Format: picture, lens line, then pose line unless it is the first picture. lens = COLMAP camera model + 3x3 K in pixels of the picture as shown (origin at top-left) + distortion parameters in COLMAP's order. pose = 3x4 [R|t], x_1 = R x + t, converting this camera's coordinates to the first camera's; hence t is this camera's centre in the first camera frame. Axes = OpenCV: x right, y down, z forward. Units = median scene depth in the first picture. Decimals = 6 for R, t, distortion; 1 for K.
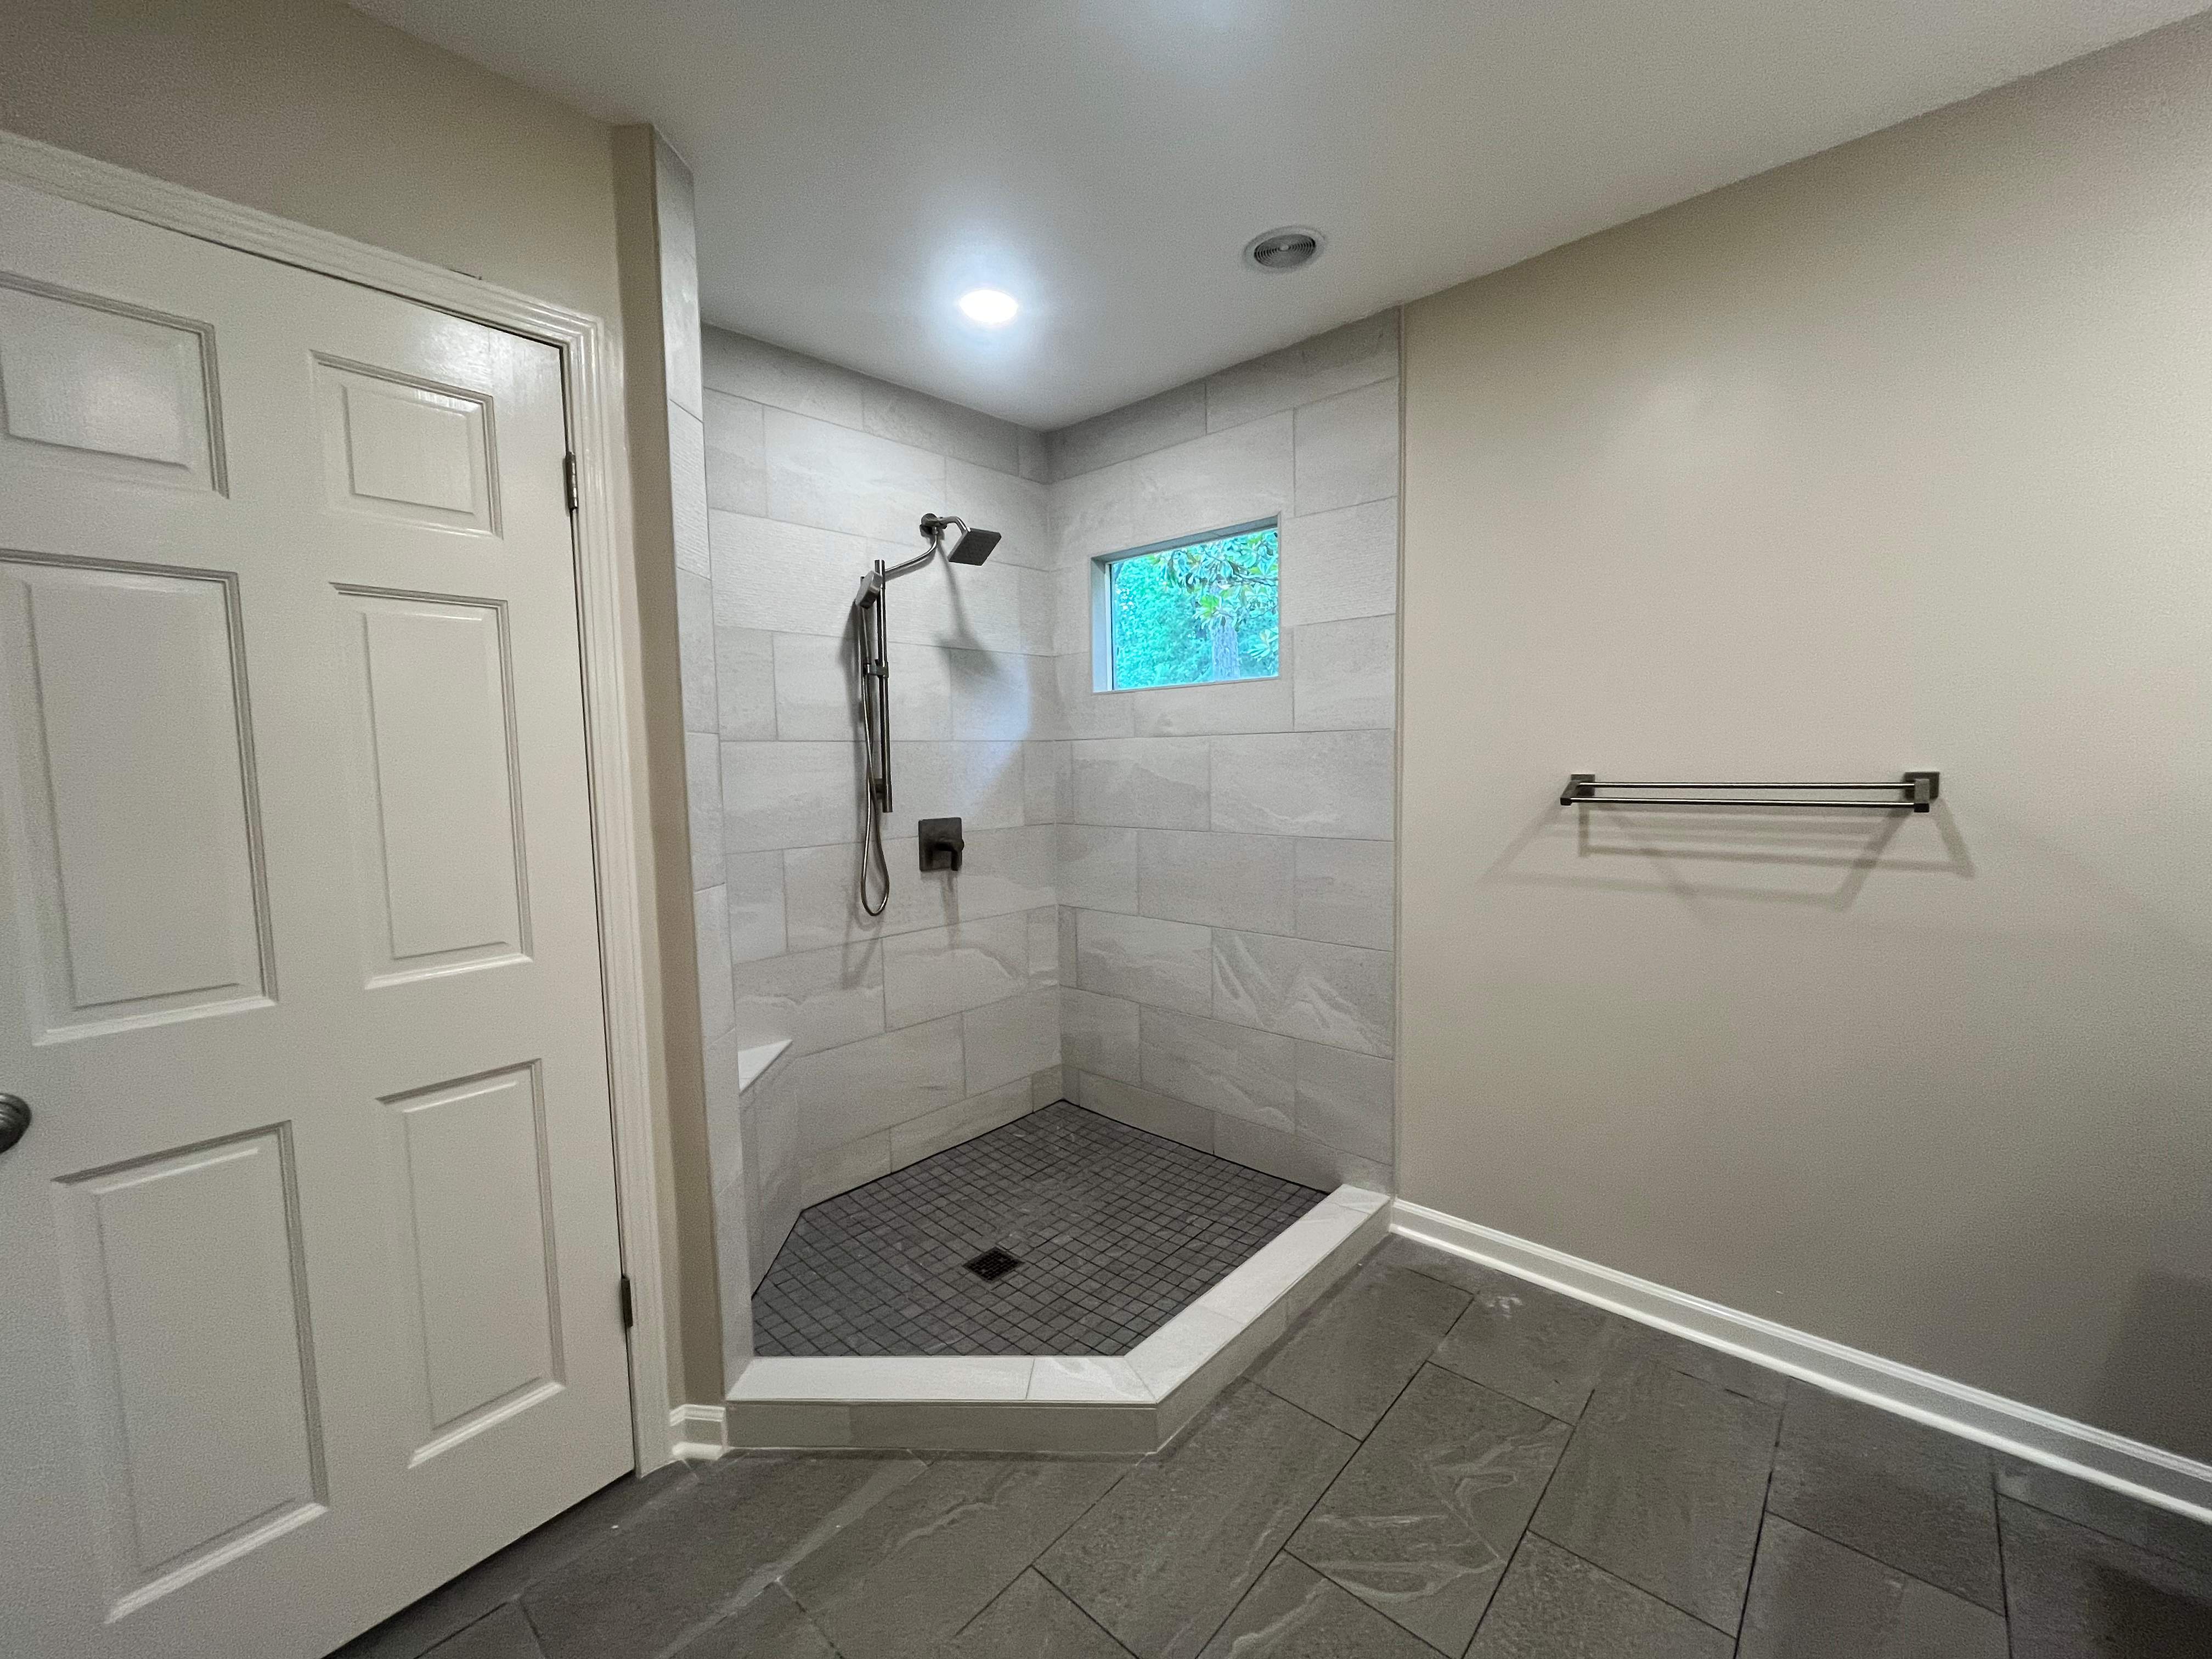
lens RADIAL K [[894.0, 0, 1107.9], [0, 894.0, 824.1], [0, 0, 1]] dist [-0.002918, 0.000248]
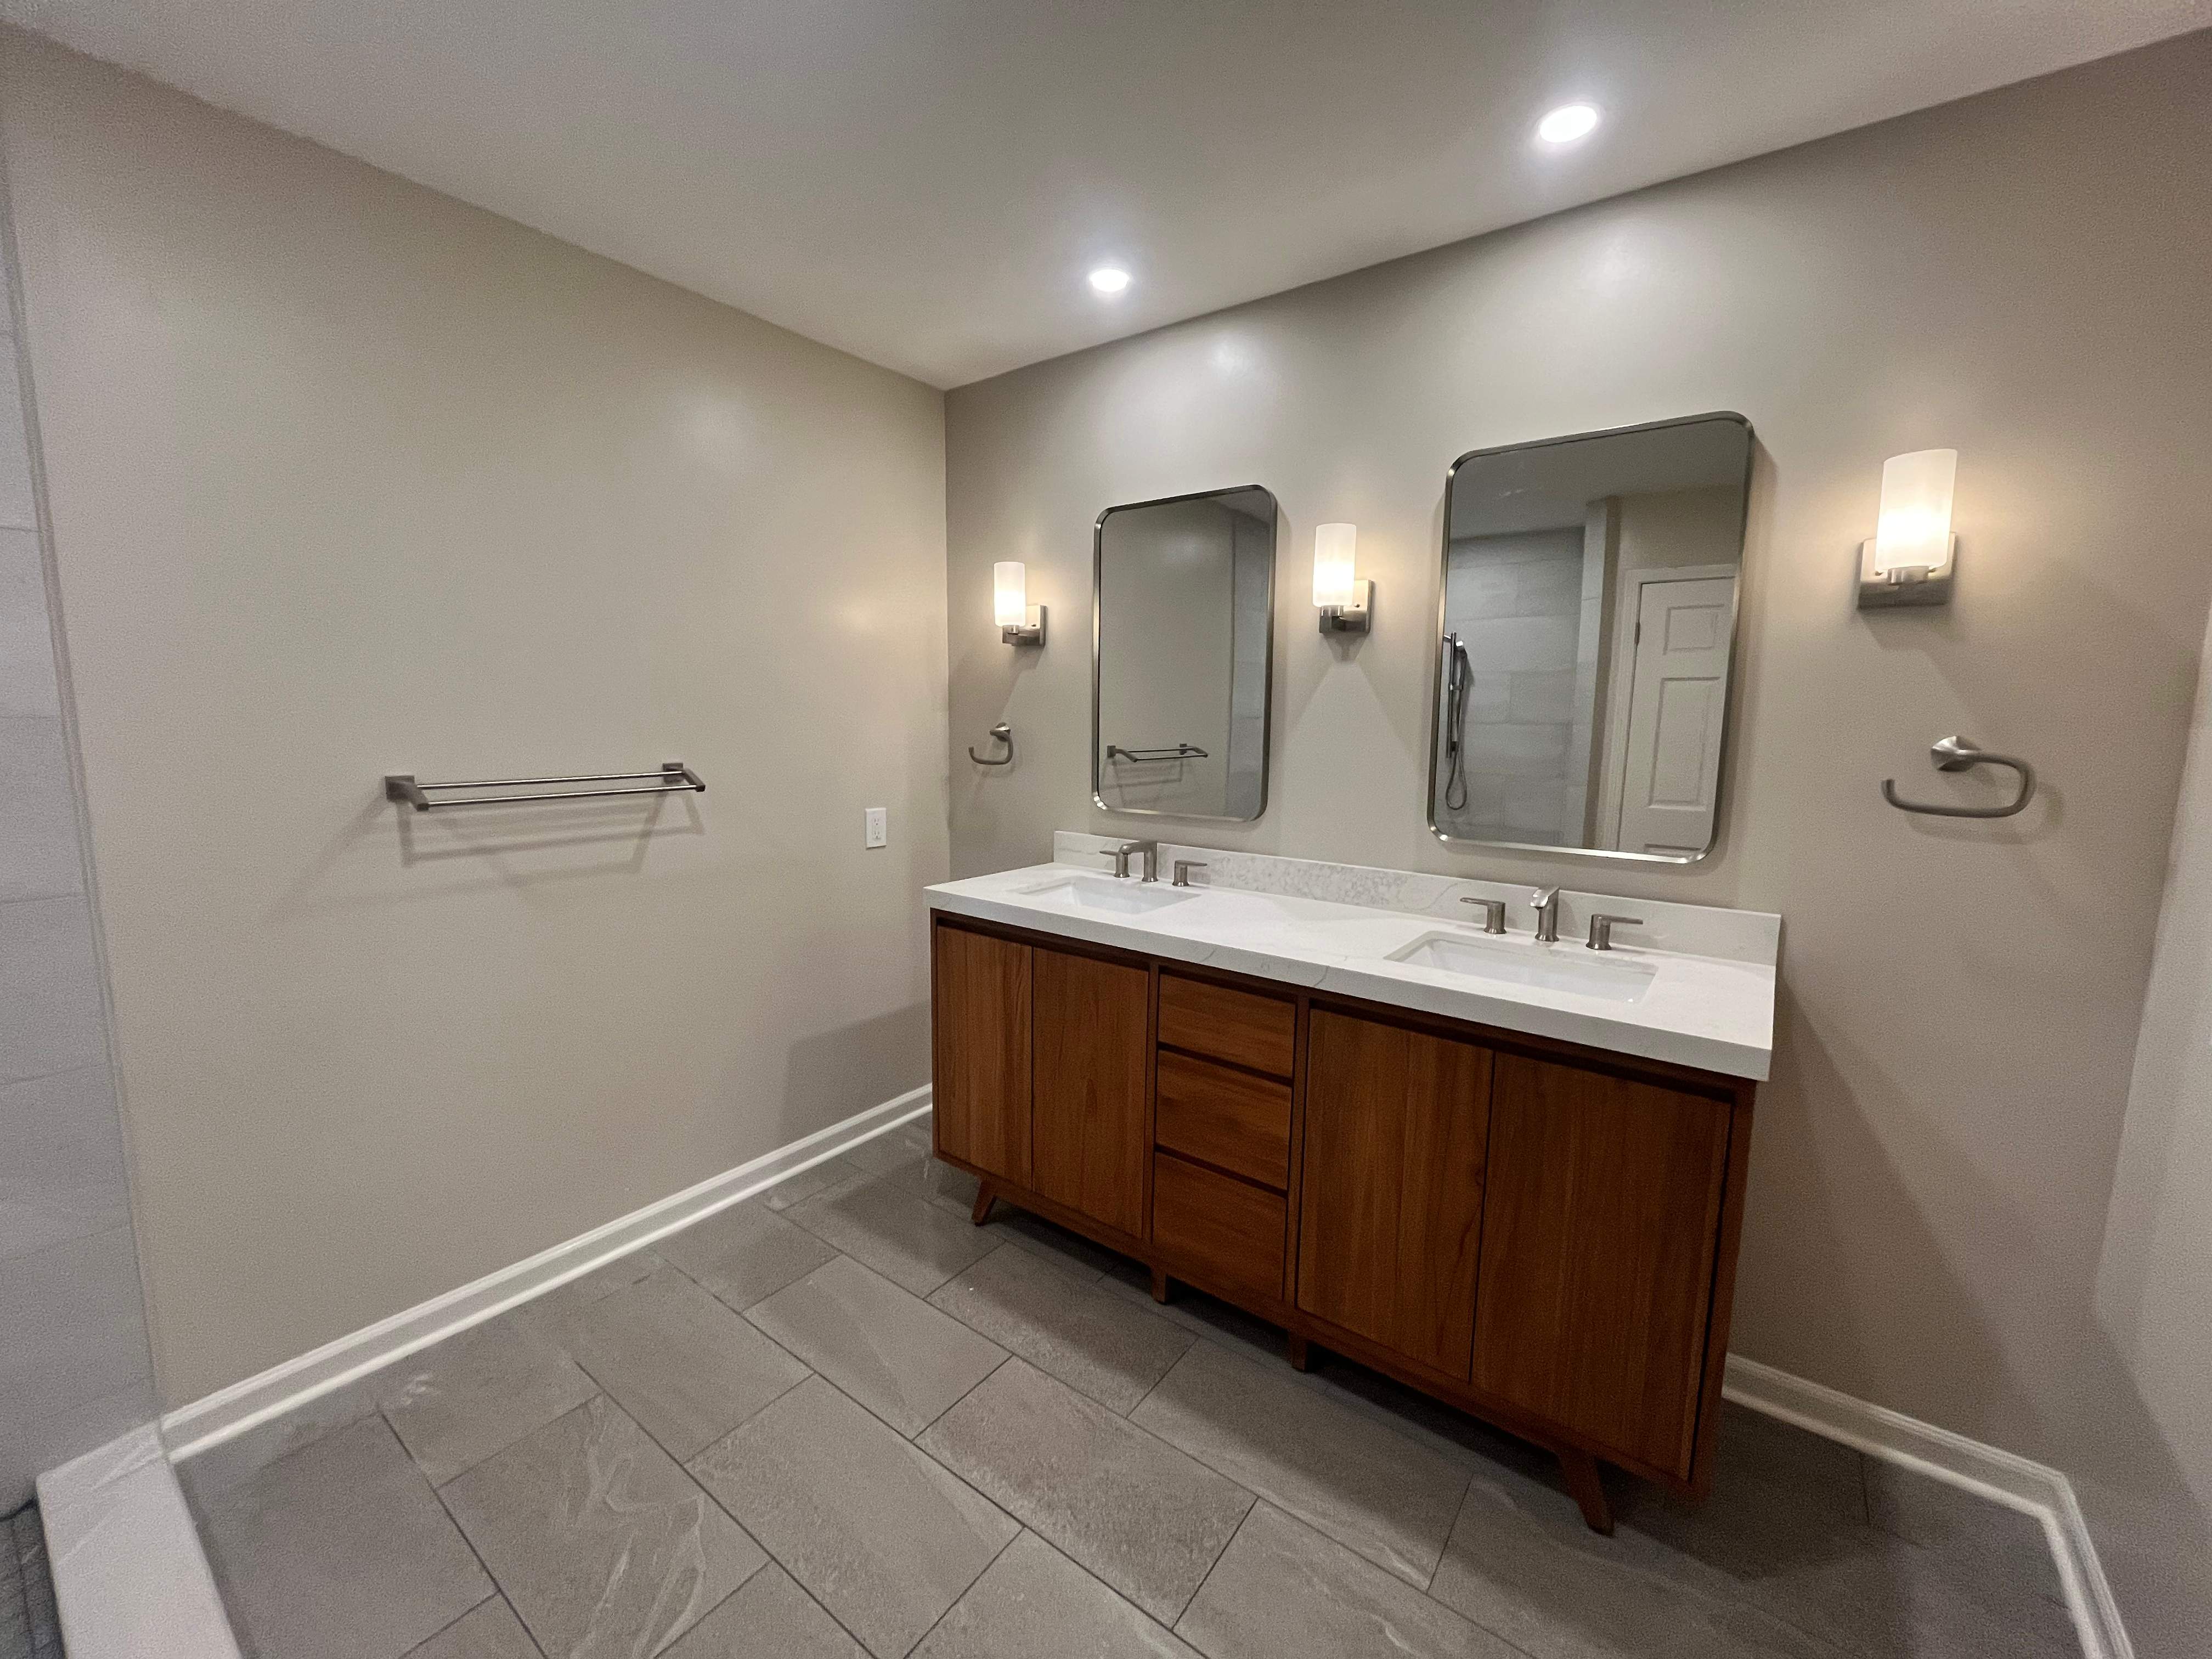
lens RADIAL K [[885.5, 0, 1106.0], [0, 885.5, 829.5], [0, 0, 1]] dist [-0.003411, -0.000217]
pose [[-0.100638, -0.108448, 0.988995, -0.344364], [0.068884, 0.990897, 0.115666, -0.045561], [-0.992536, 0.079766, -0.092252, 0.310764]]
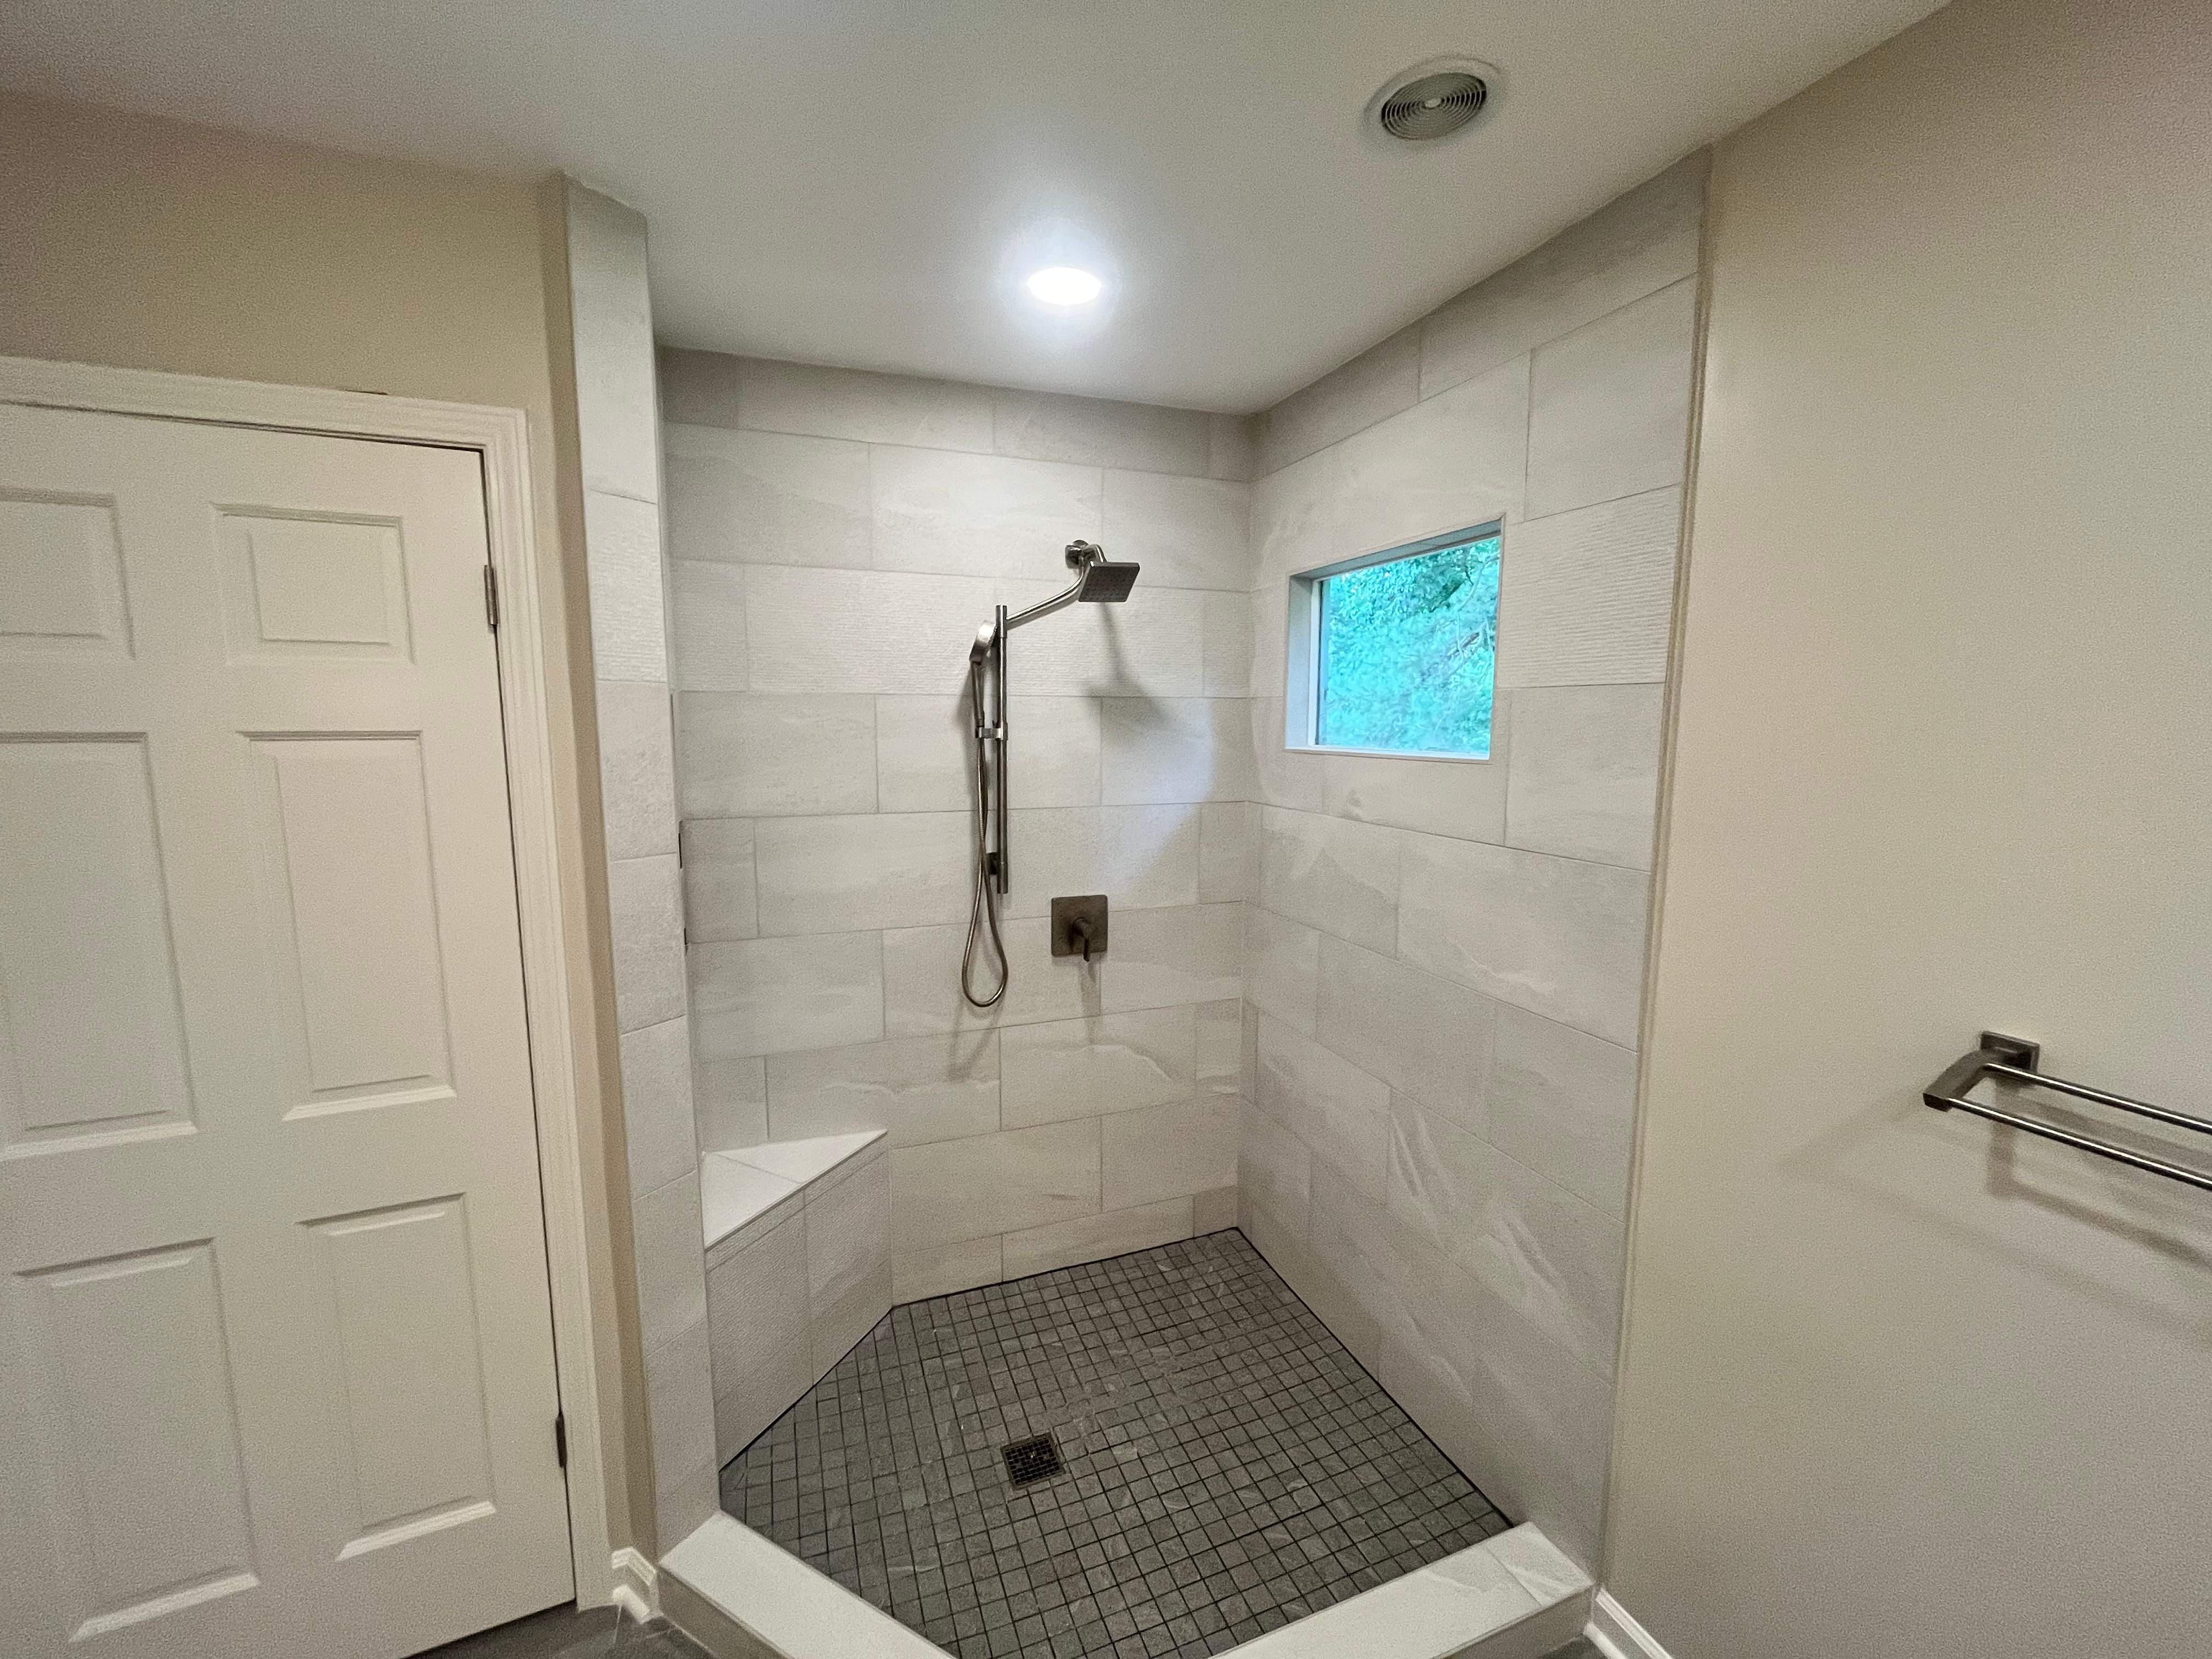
lens RADIAL K [[894.0, 0, 1107.9], [0, 894.0, 824.1], [0, 0, 1]] dist [-0.002918, 0.000248]
pose [[0.892016, 0.075566, -0.445642, 0.241059], [-0.054962, 0.996744, 0.059000, -0.143217], [0.448649, -0.028136, 0.893265, 0.273610]]
